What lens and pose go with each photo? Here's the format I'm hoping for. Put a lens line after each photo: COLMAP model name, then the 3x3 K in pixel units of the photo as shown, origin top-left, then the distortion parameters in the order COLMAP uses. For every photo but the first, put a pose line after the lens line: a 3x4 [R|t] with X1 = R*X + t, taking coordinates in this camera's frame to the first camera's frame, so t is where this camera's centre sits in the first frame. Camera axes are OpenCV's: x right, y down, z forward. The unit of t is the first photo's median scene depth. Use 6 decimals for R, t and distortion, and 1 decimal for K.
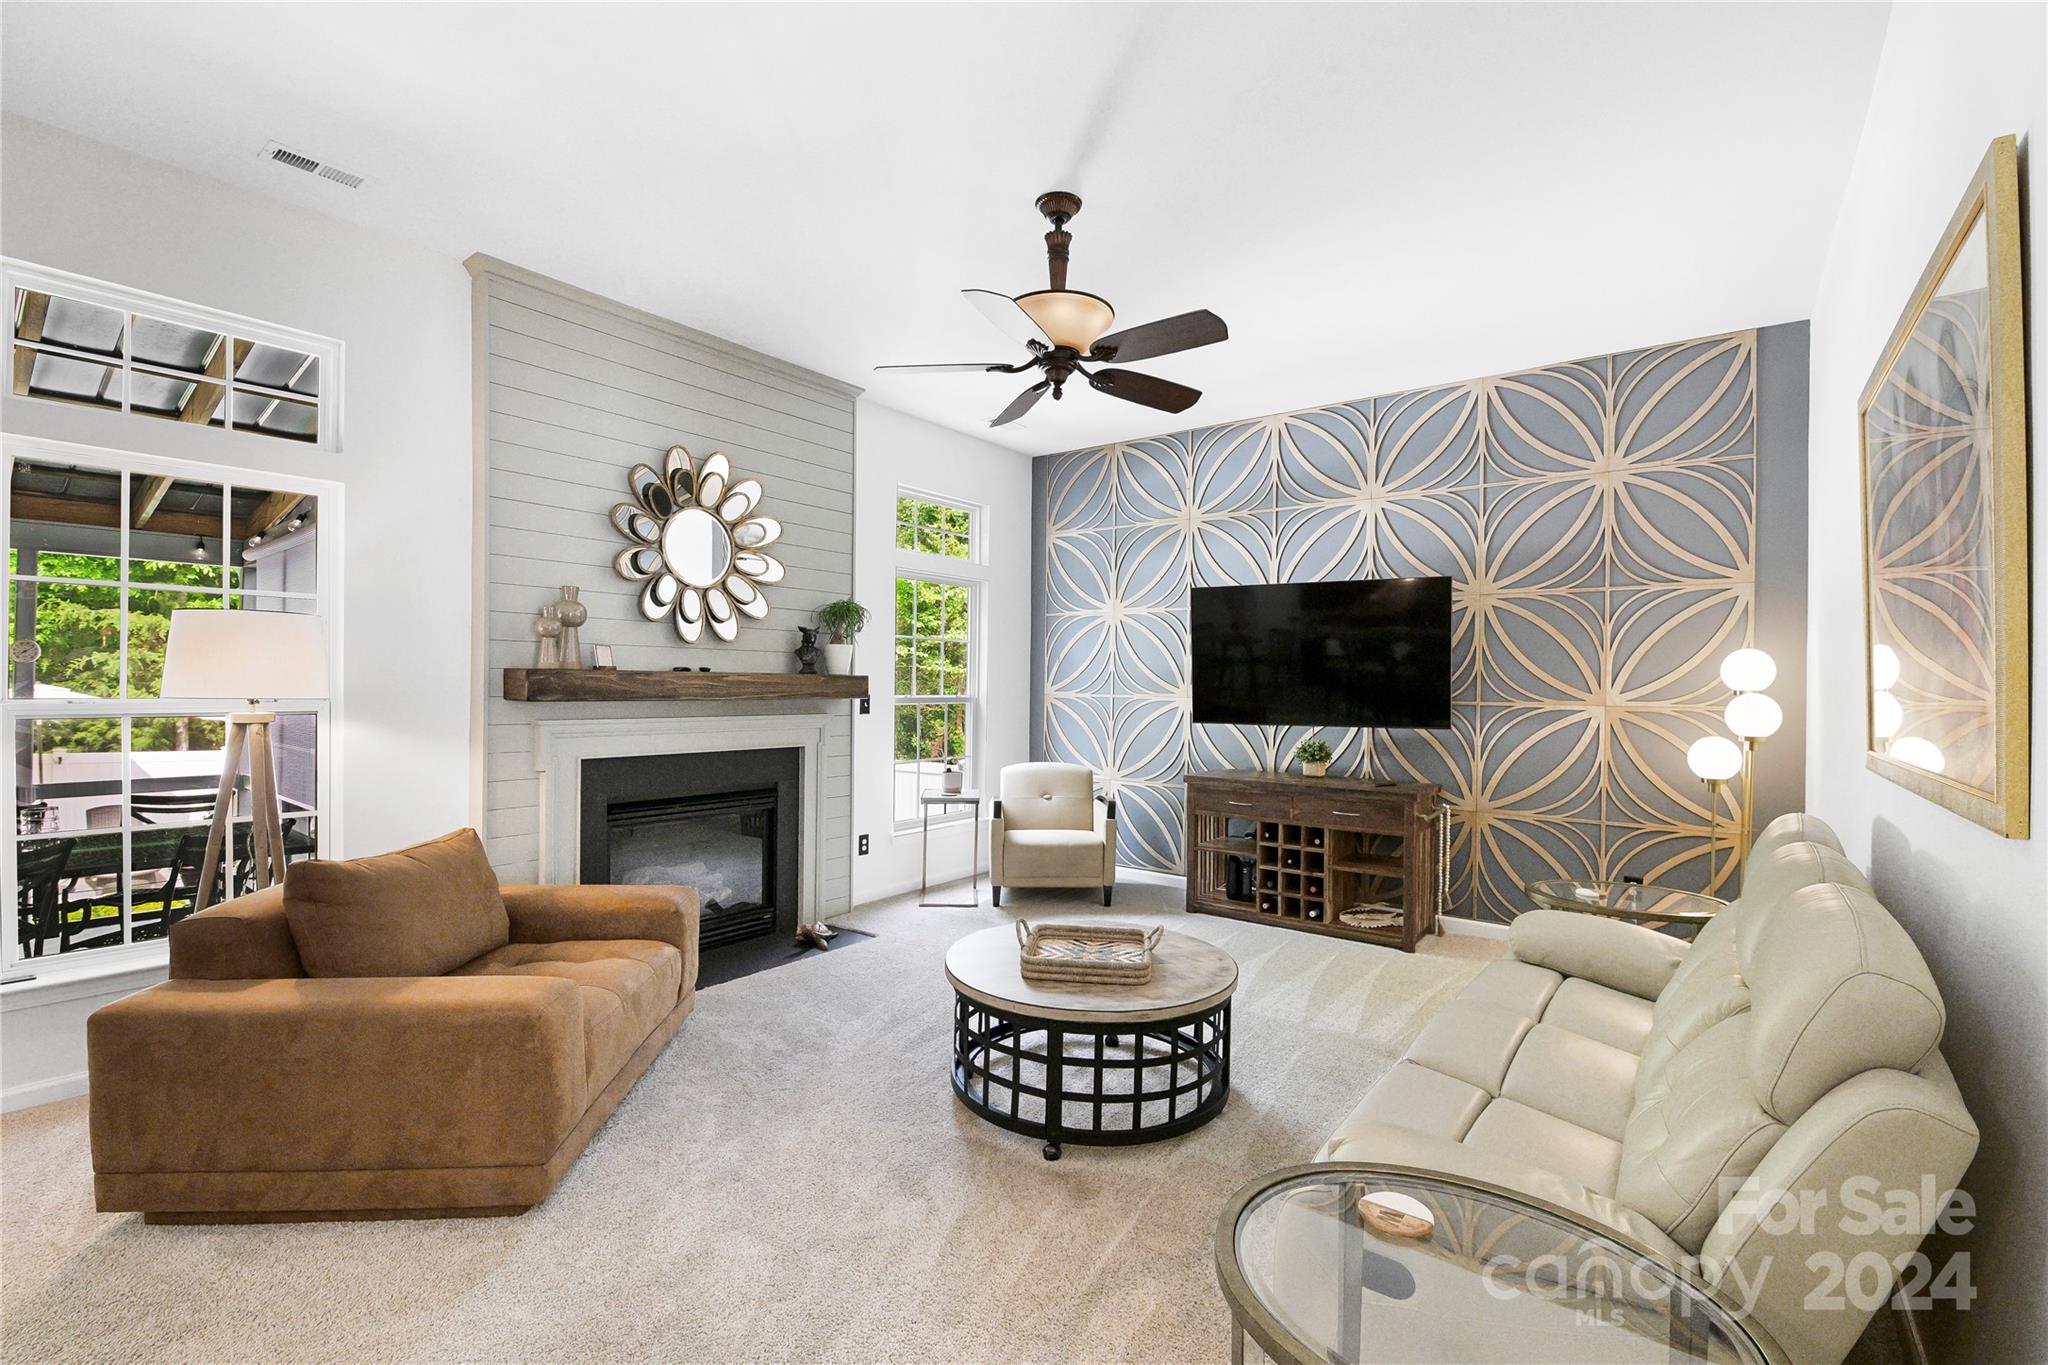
lens RADIAL K [[887.1, 0, 1037.0], [0, 887.1, 695.3], [0, 0, 1]] dist [0.000062, -0.000141]
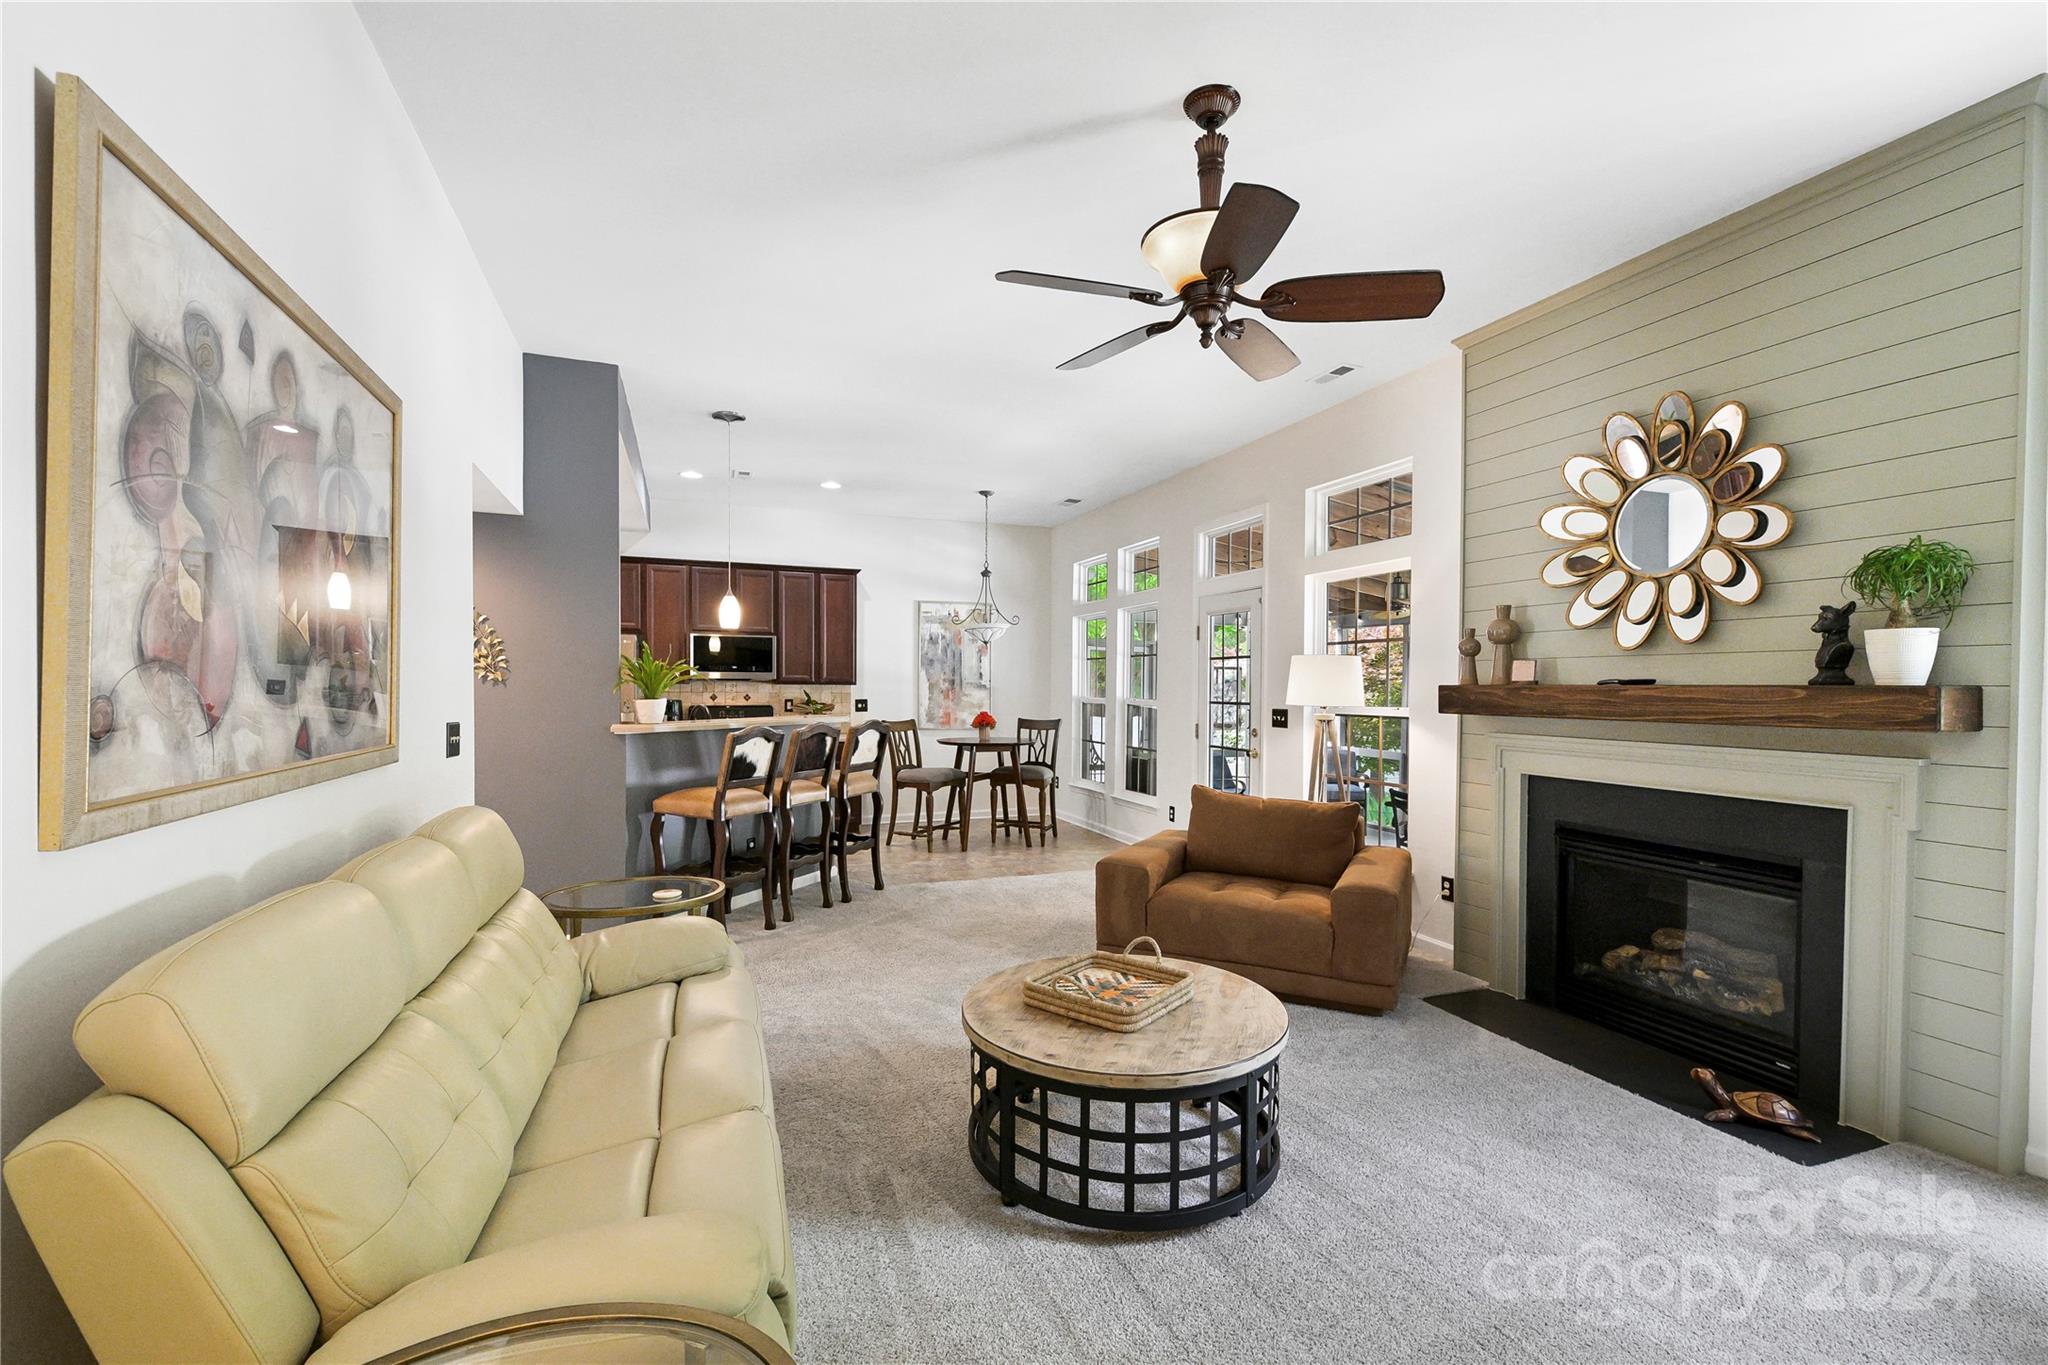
lens RADIAL K [[887.1, 0, 1037.0], [0, 887.1, 695.3], [0, 0, 1]] dist [0.000062, -0.000141]
pose [[-0.506716, 0.002153, -0.862110, 0.572050], [-0.012176, 0.999879, 0.009653, -0.018806], [0.862027, 0.015388, -0.506629, 0.939486]]
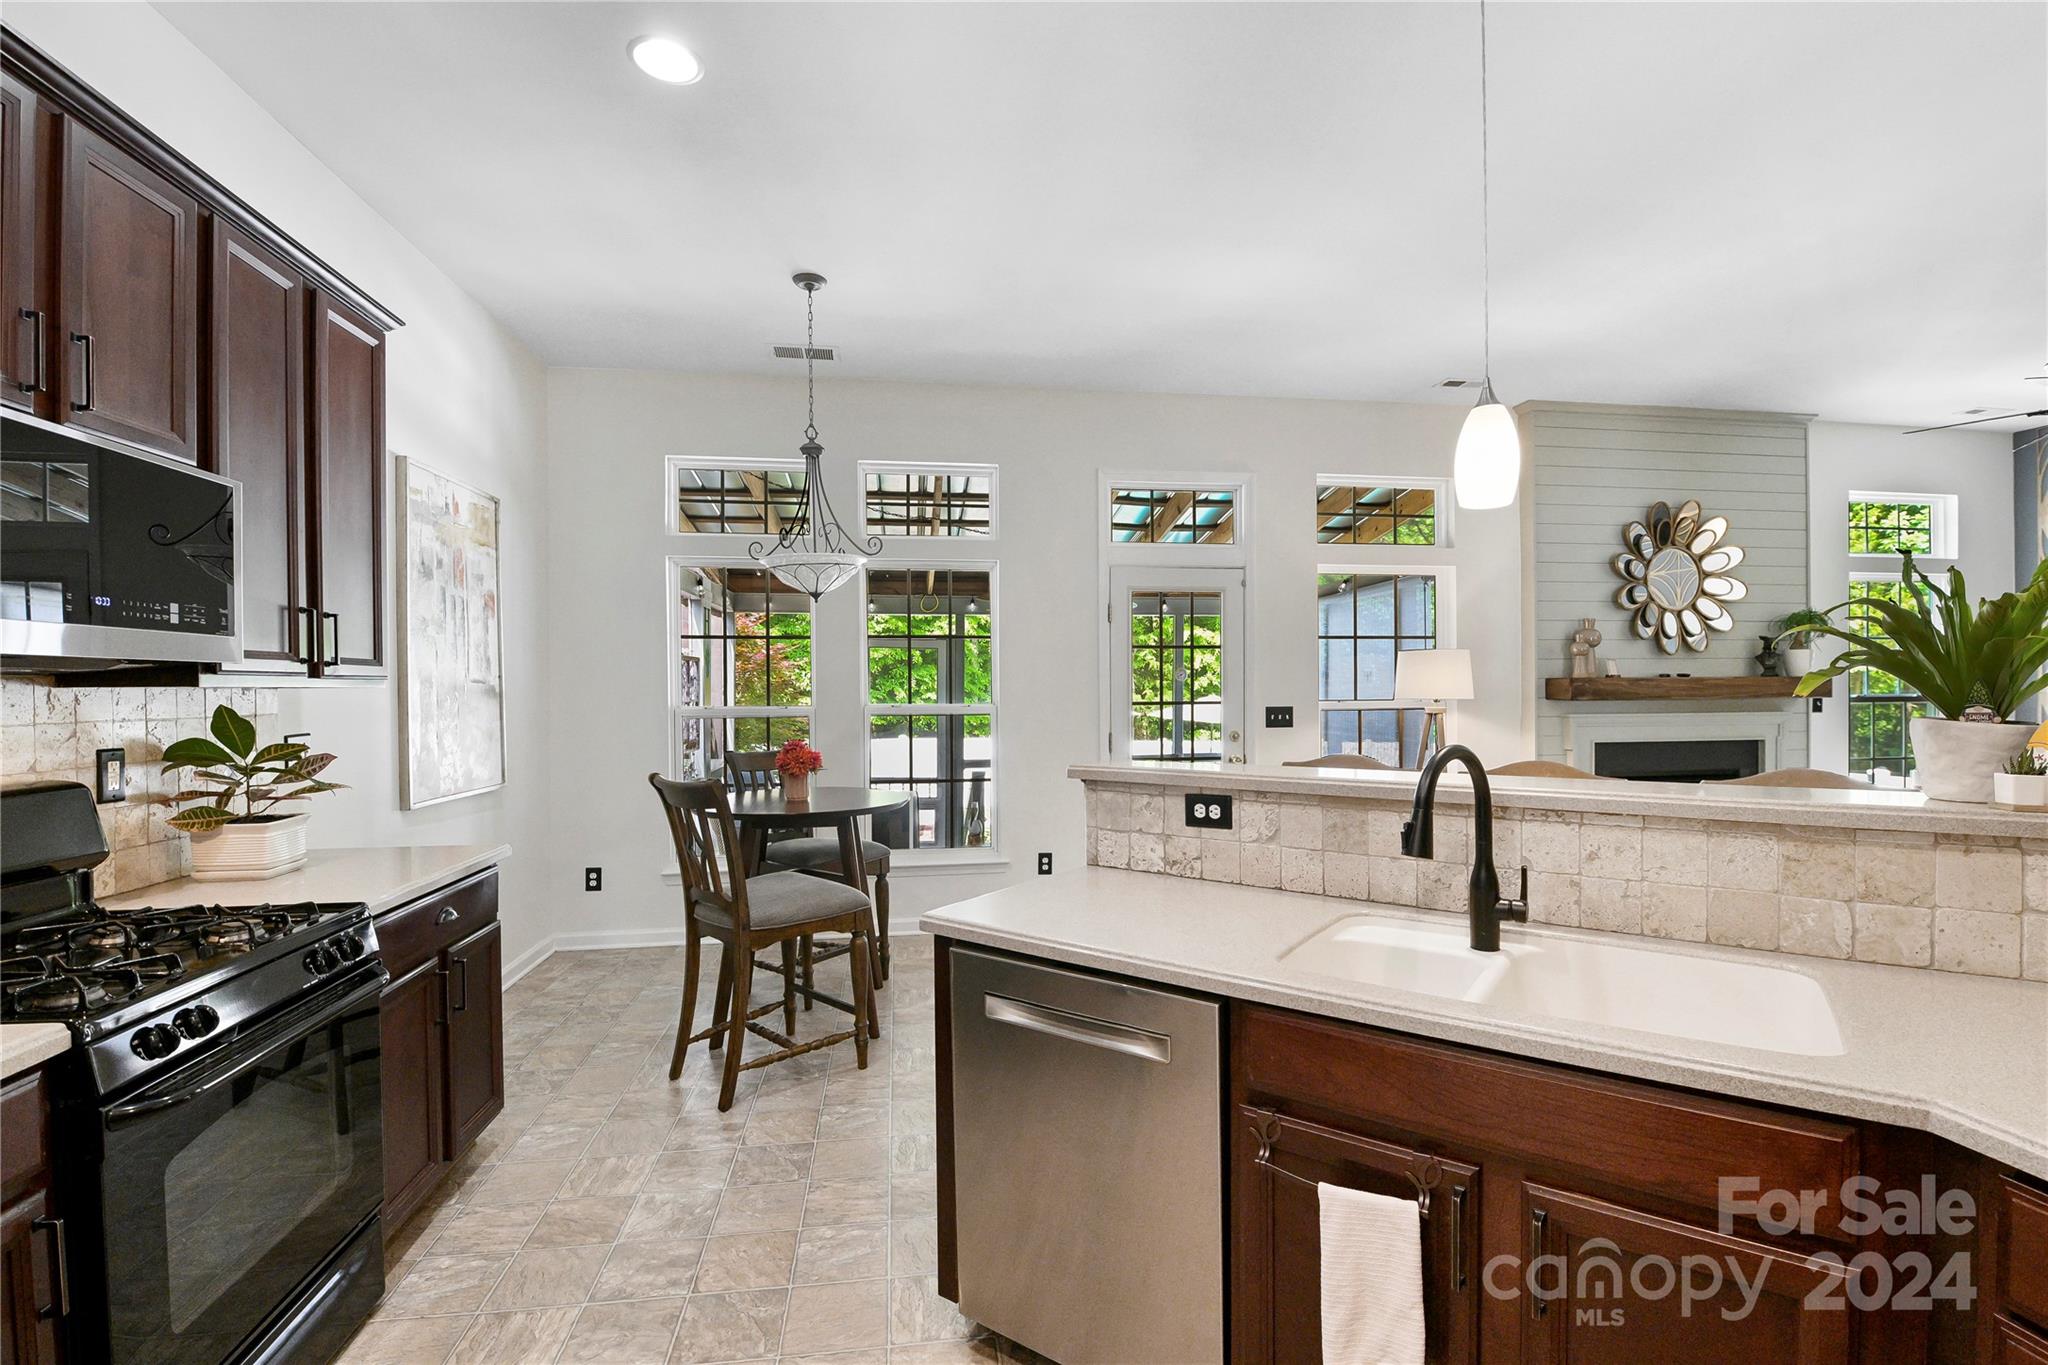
lens RADIAL K [[887.1, 0, 1037.0], [0, 887.1, 695.3], [0, 0, 1]] dist [0.000062, -0.000141]
pose [[0.728827, -0.011276, -0.684605, -0.181378], [0.009056, 0.999936, -0.006828, -0.000032], [0.684638, -0.001224, 0.728882, -0.546119]]
